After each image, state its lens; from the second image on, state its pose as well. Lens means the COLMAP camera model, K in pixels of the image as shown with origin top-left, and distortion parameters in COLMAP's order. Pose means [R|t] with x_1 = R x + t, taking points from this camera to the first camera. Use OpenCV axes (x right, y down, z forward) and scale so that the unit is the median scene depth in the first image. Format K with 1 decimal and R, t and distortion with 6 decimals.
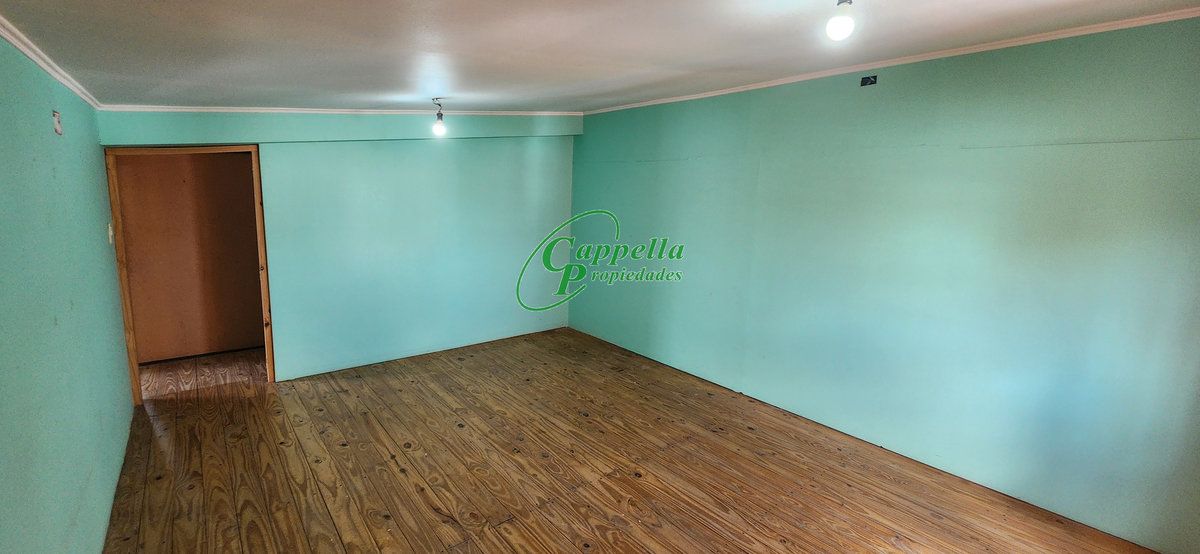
lens RADIAL K [[492.5, 0, 595.4], [0, 492.5, 277.9], [0, 0, 1]] dist [-0.000195, -0.000069]
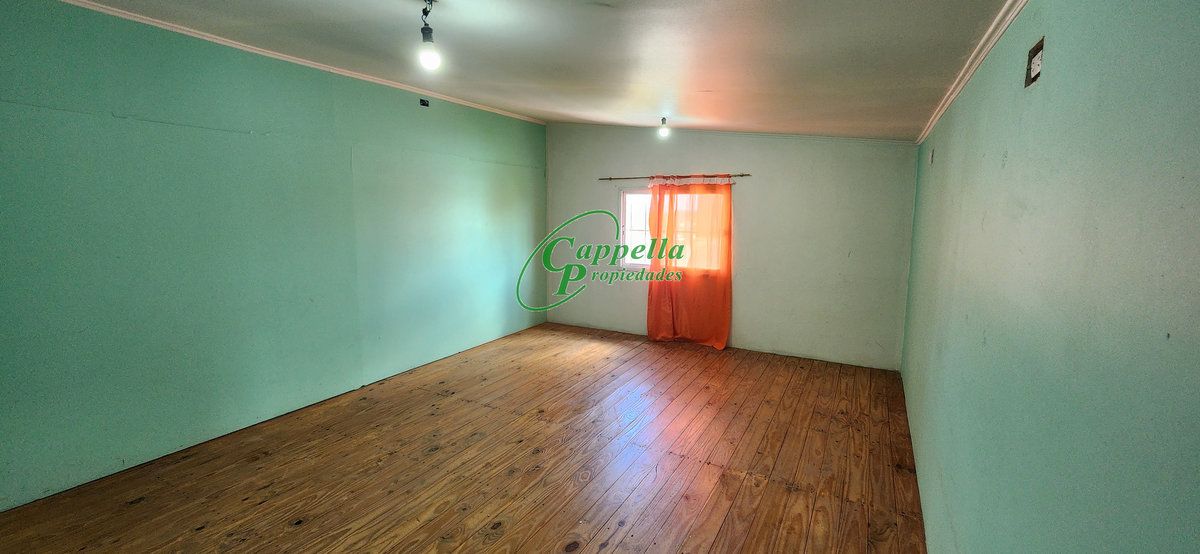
lens RADIAL K [[492.5, 0, 596.3], [0, 492.5, 274.6], [0, 0, 1]] dist [-0.000195, -0.000069]
pose [[-0.372547, -0.159219, 0.914253, -0.887184], [0.139313, 0.964413, 0.224723, -0.163585], [-0.917497, 0.211087, -0.337108, 1.032941]]
